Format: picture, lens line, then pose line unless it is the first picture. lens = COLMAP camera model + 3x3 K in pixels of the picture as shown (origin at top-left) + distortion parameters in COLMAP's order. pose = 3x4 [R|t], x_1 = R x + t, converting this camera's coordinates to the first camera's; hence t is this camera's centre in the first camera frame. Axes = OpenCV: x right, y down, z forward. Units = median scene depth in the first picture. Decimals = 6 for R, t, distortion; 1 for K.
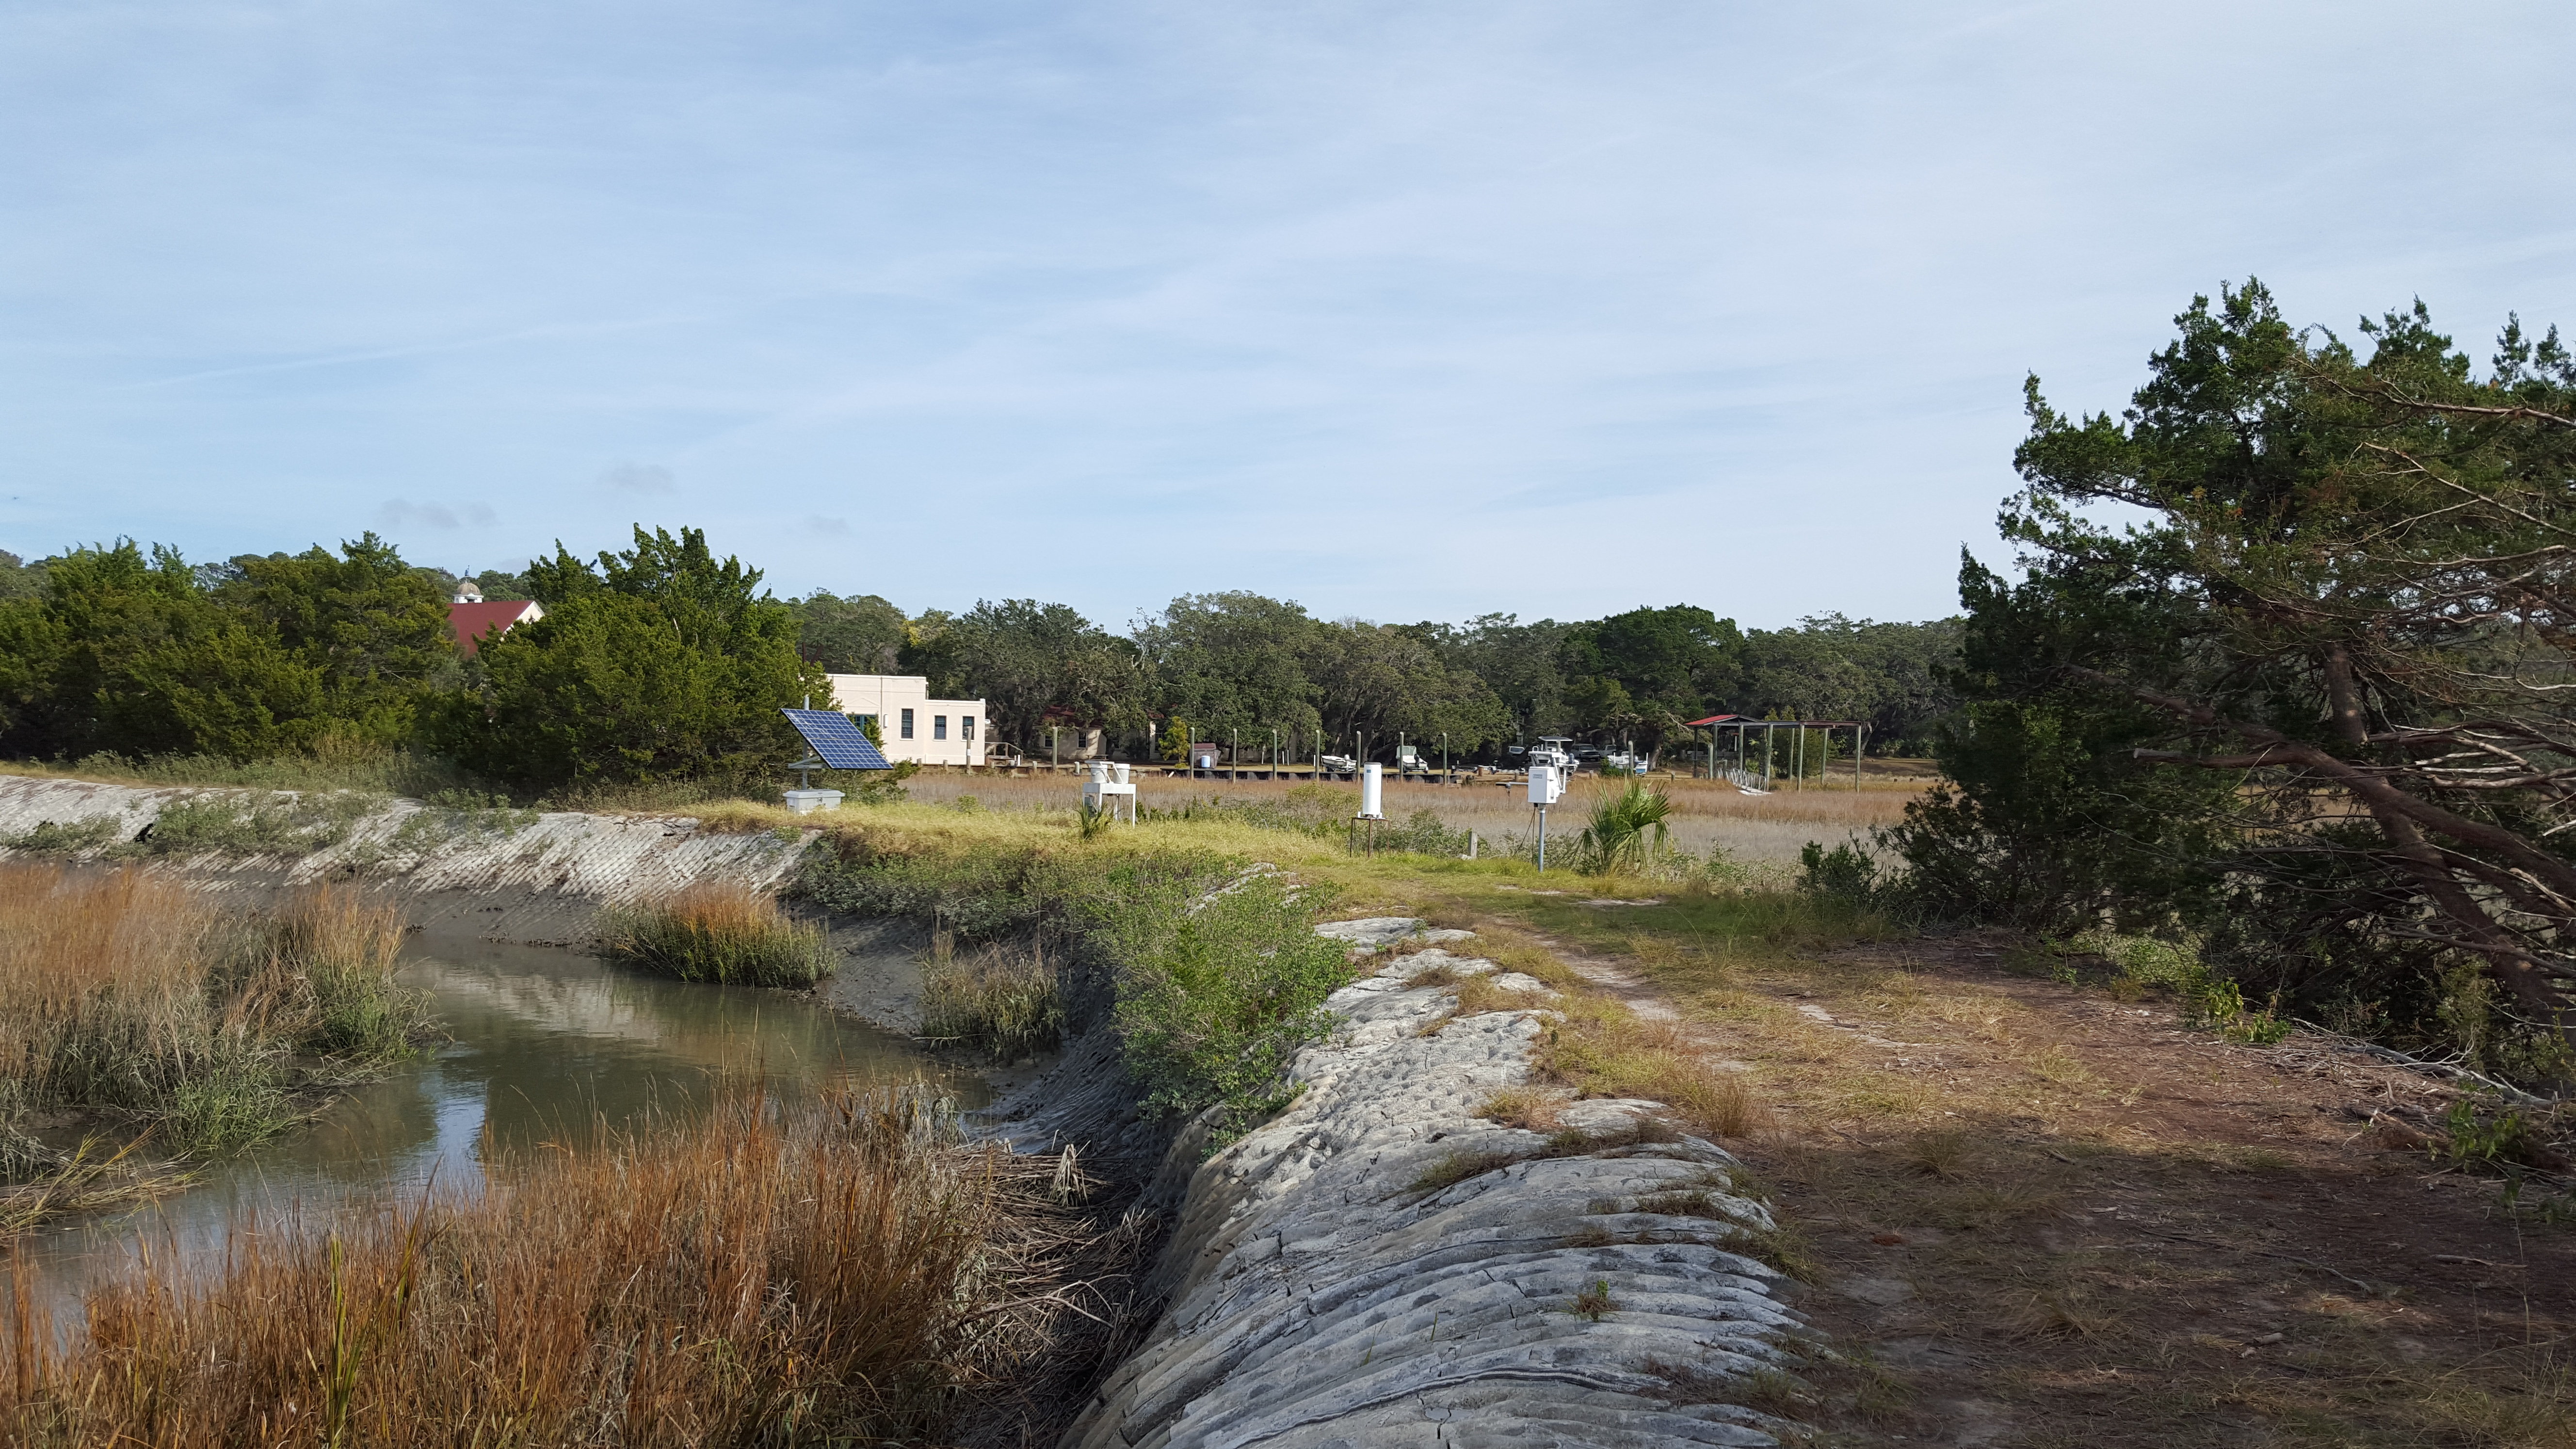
lens RADIAL K [[1830.9, 0, 1292.1], [0, 1830.9, 788.3], [0, 0, 1]] dist [0.089916, 0.000301]
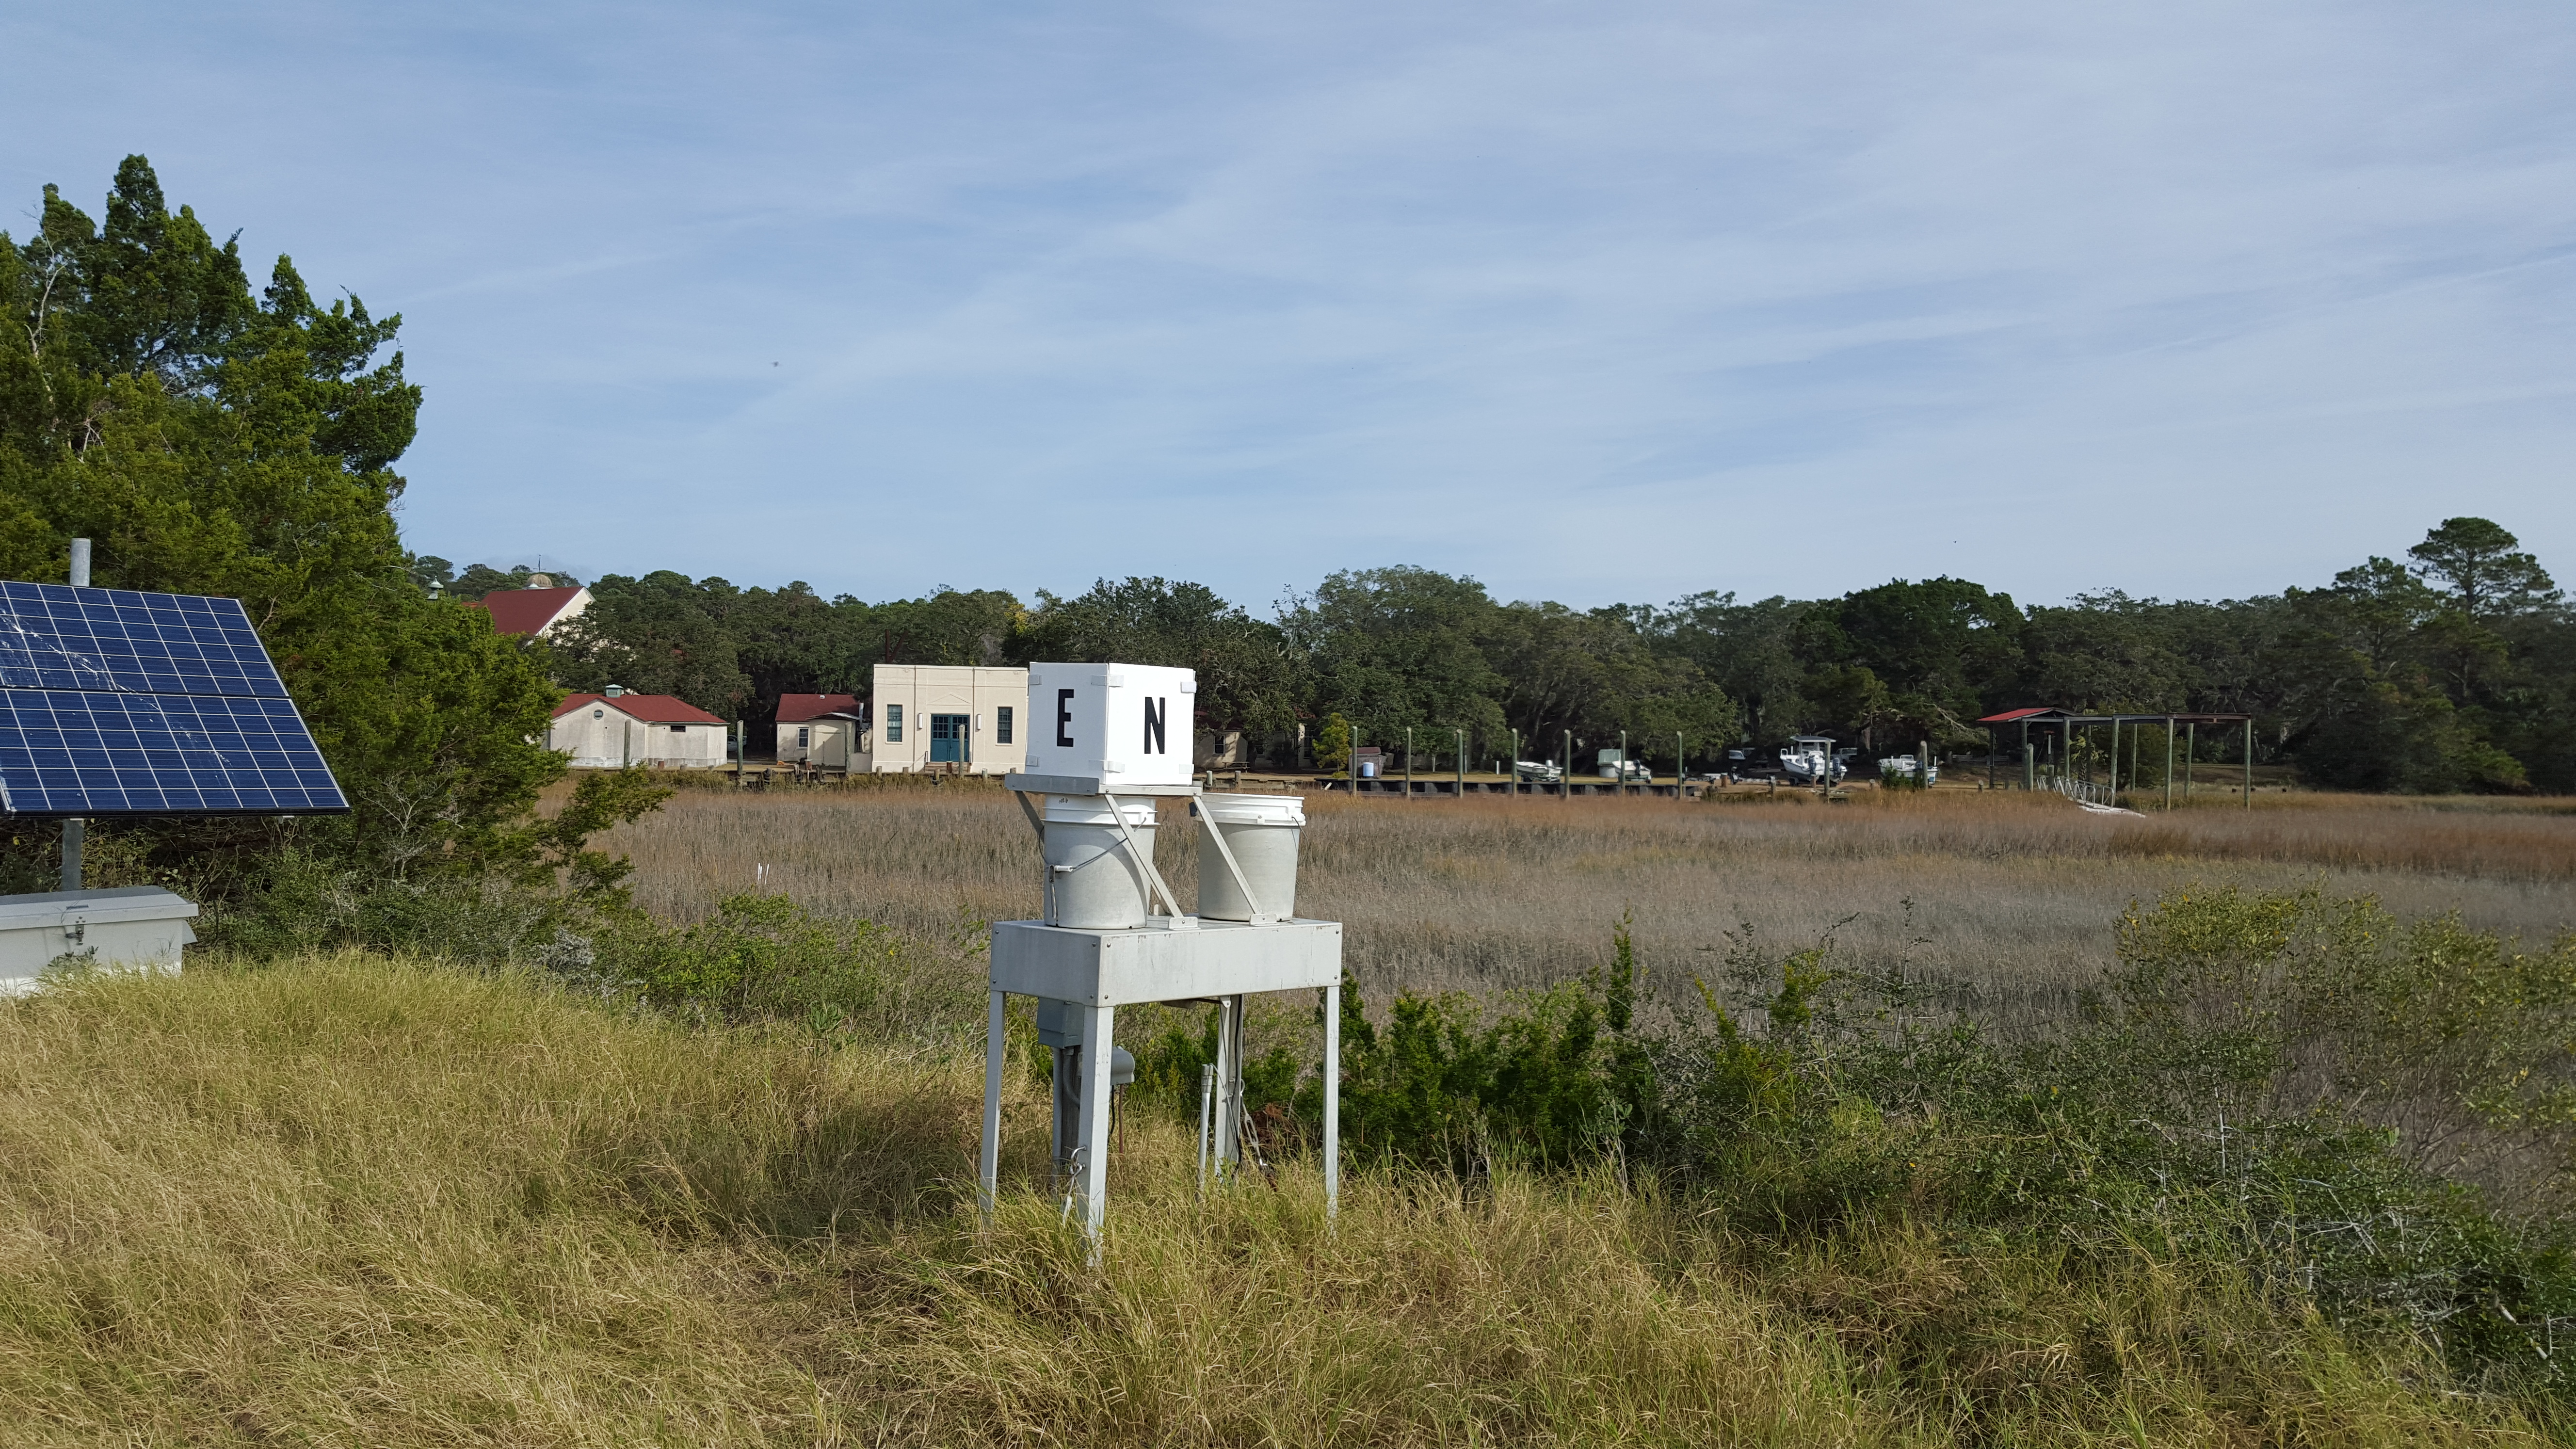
lens RADIAL K [[1883.5, 0, 1277.4], [0, 1883.5, 780.7], [0, 0, 1]] dist [0.090801, -0.124159]
pose [[0.996248, -0.003052, -0.086490, -0.012861], [0.002311, 0.999960, -0.008663, -0.002194], [0.086513, 0.008430, 0.996215, 0.140087]]
